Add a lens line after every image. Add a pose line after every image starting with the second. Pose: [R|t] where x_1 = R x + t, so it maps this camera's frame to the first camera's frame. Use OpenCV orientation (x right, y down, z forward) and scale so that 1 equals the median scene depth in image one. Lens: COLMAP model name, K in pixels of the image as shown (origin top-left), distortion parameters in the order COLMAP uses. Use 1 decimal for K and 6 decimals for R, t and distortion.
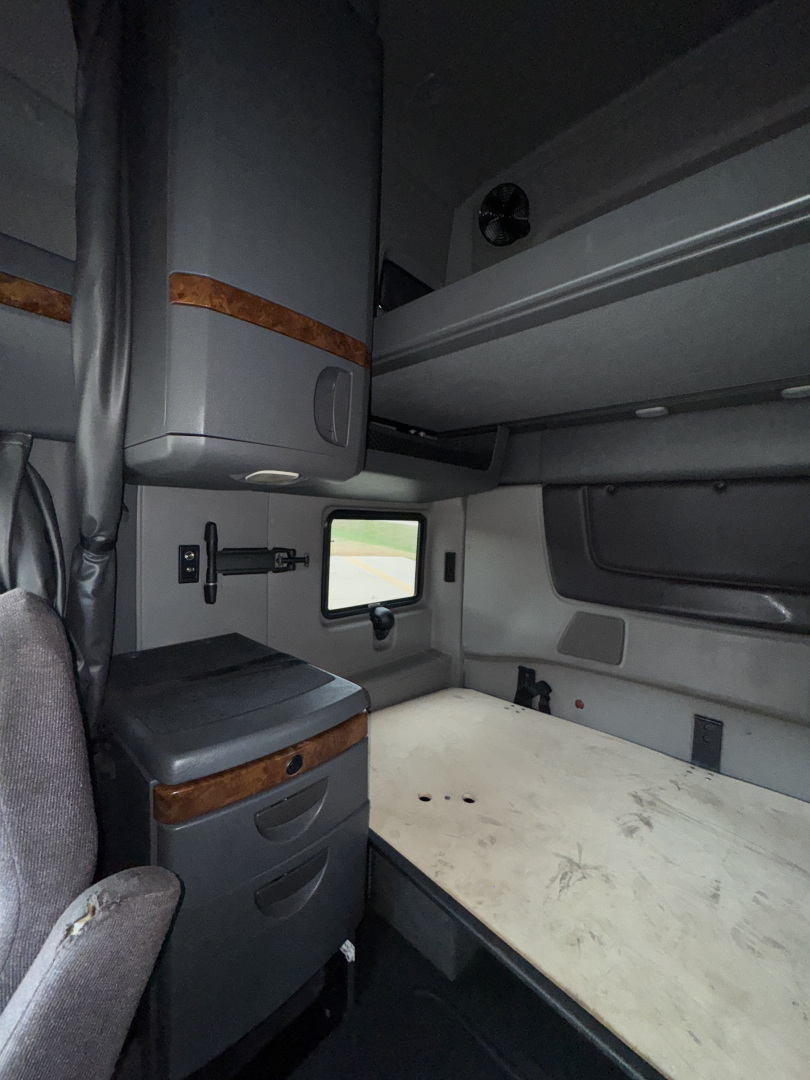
lens RADIAL K [[436.1, 0, 403.7], [0, 436.1, 517.9], [0, 0, 1]] dist [0.011243, 0.000002]
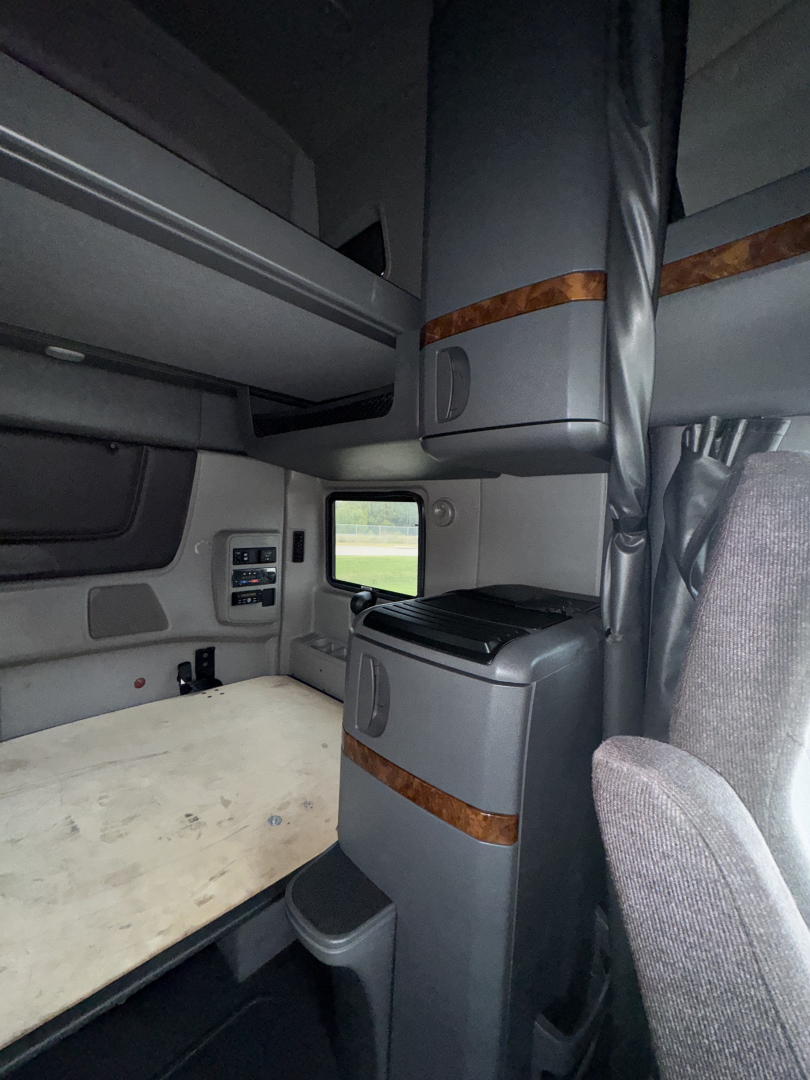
lens RADIAL K [[432.0, 0, 405.0], [0, 432.0, 540.0], [0, 0, 1]] dist [0.001007, 0.000074]
pose [[0.002401, -0.101575, 0.994825, -0.398254], [-0.065957, 0.992645, 0.101511, -0.004051], [-0.997820, -0.065860, -0.004316, 0.364415]]
